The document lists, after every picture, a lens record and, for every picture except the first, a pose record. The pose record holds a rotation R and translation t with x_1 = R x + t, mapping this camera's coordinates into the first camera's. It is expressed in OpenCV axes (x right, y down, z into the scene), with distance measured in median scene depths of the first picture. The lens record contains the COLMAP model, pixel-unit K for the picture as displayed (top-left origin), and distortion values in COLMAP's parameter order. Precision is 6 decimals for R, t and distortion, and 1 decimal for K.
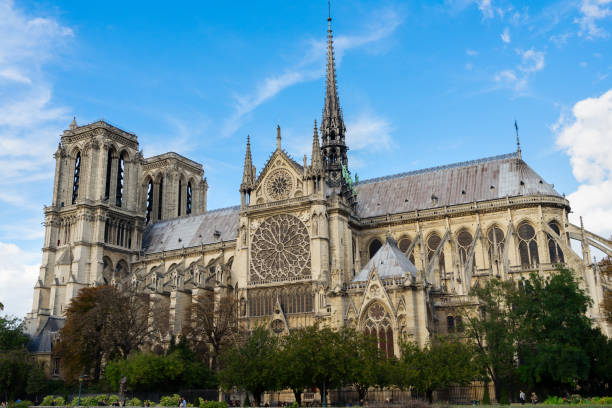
lens RADIAL K [[623.6, 0, 297.0], [0, 623.6, 184.6], [0, 0, 1]] dist [0.020176, 0.000000]
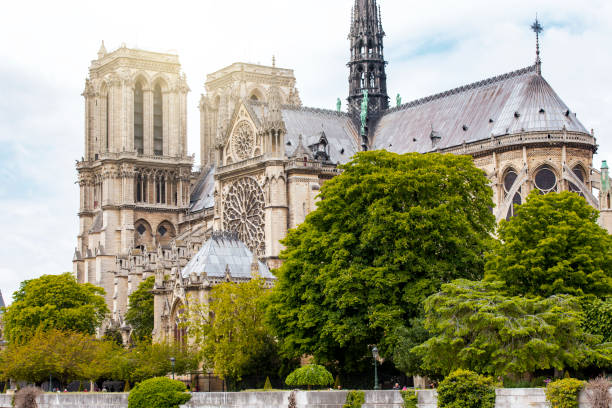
lens RADIAL K [[1292.0, 0, 307.5], [0, 1292.0, 203.5], [0, 0, 1]] dist [0.011058, 0.000000]
pose [[0.891832, -0.056799, -0.448787, 0.781938], [0.140835, 0.977643, 0.156138, -0.167470], [0.429885, -0.202453, 0.879893, -0.470377]]
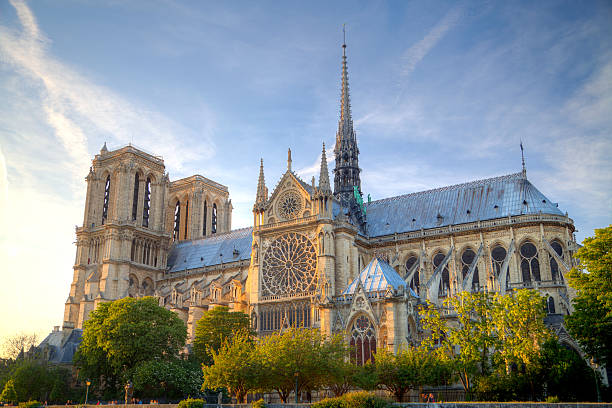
lens RADIAL K [[623.6, 0, 301.7], [0, 623.6, 190.7], [0, 0, 1]] dist [0.020176, 0.000000]
pose [[0.997993, -0.005858, -0.063047, 0.056286], [0.004243, 0.999660, -0.025710, 0.002940], [0.063176, 0.025391, 0.997679, -0.044190]]
